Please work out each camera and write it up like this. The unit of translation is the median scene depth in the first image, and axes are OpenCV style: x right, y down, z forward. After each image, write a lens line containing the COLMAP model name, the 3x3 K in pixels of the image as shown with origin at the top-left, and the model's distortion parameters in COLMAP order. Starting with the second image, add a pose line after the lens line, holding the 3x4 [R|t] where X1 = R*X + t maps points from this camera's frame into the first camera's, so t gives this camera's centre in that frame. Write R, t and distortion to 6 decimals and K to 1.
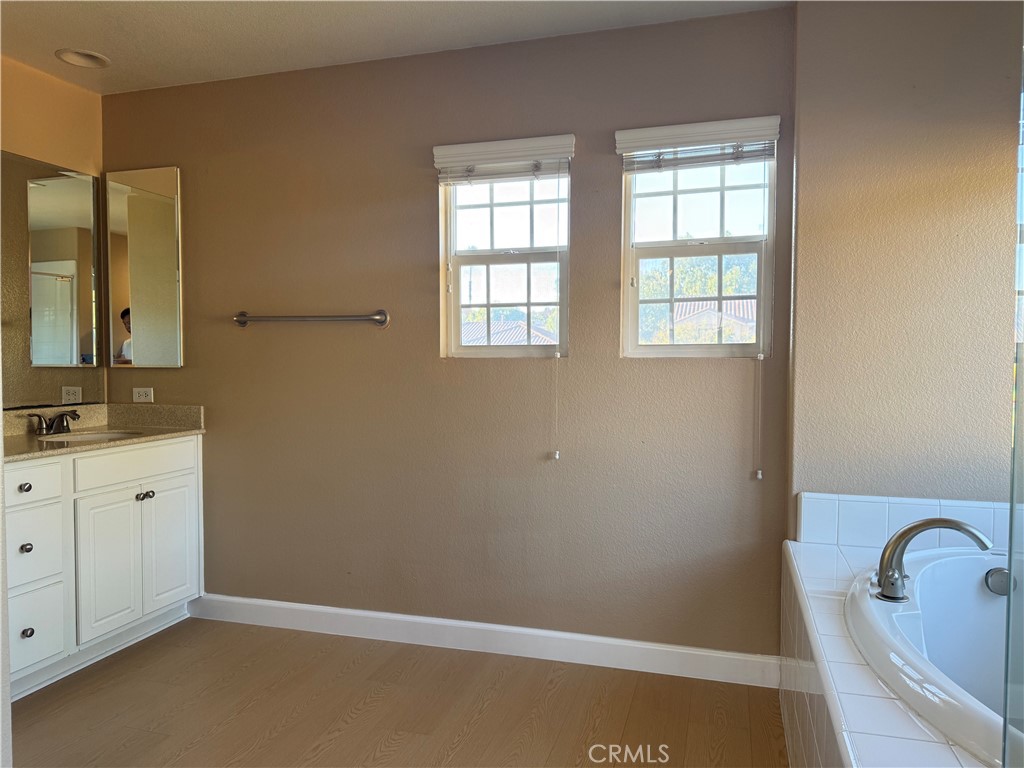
lens RADIAL K [[710.2, 0, 512.0], [0, 710.2, 384.0], [0, 0, 1]] dist [0.135960, -0.249253]
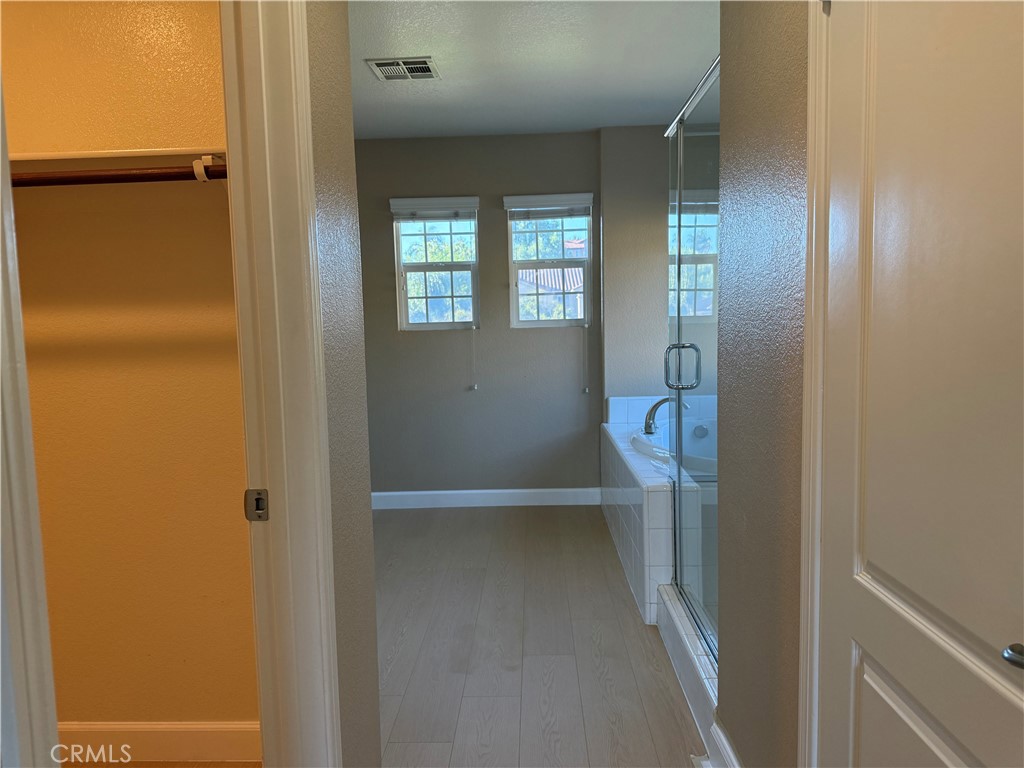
lens RADIAL K [[710.2, 0, 512.0], [0, 710.2, 384.0], [0, 0, 1]] dist [0.135960, -0.249253]
pose [[0.968756, -0.041455, 0.244526, -0.269259], [0.034045, 0.998826, 0.034456, 0.038559], [-0.245667, -0.025054, 0.969030, -0.665253]]
